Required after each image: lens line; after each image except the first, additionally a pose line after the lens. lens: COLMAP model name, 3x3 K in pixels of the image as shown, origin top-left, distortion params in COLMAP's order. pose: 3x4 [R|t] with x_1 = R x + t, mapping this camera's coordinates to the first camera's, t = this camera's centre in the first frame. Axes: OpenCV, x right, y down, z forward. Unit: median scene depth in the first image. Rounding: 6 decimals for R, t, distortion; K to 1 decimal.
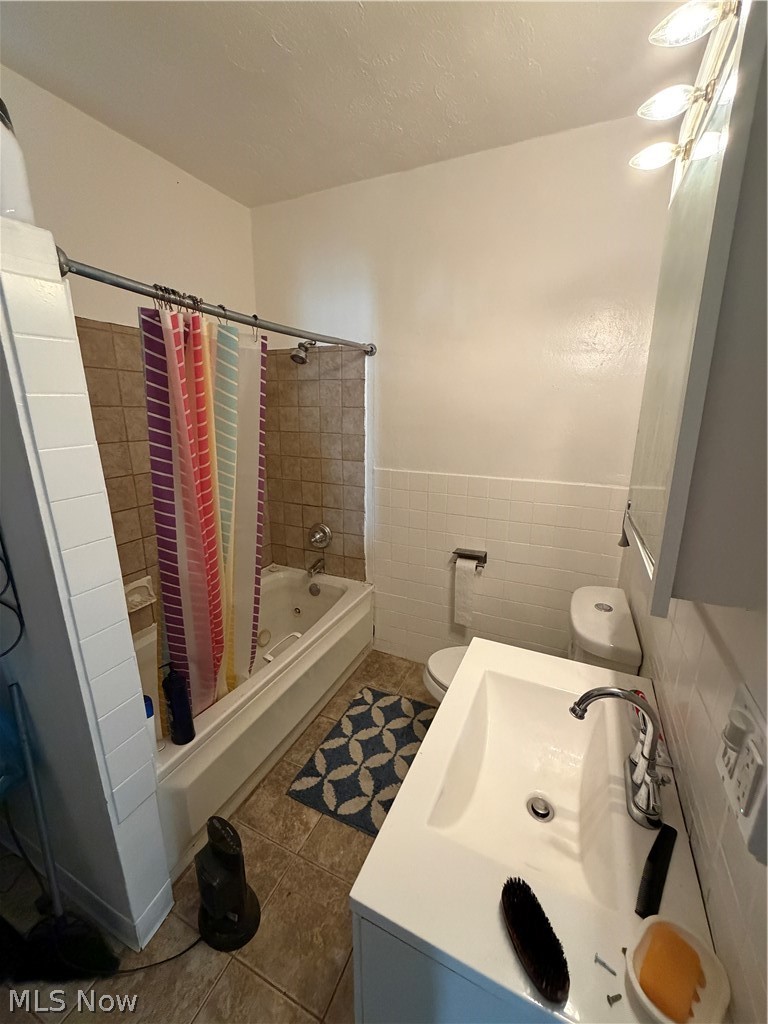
lens RADIAL K [[410.3, 0, 382.8], [0, 410.3, 513.2], [0, 0, 1]] dist [-0.009157, 0.001626]
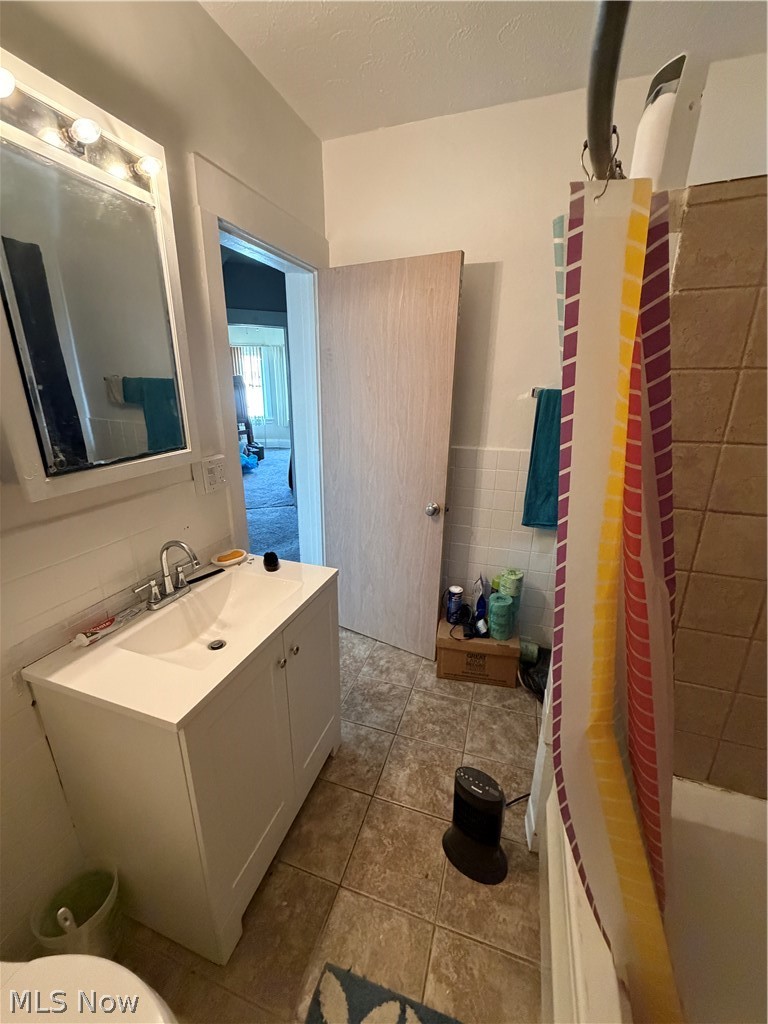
lens RADIAL K [[410.3, 0, 381.5], [0, 410.3, 513.0], [0, 0, 1]] dist [-0.009157, 0.001626]
pose [[-0.994237, 0.021953, -0.104929, -0.033371], [-0.037786, 0.844223, 0.534659, -0.276022], [0.100321, 0.535542, -0.838529, 1.155196]]
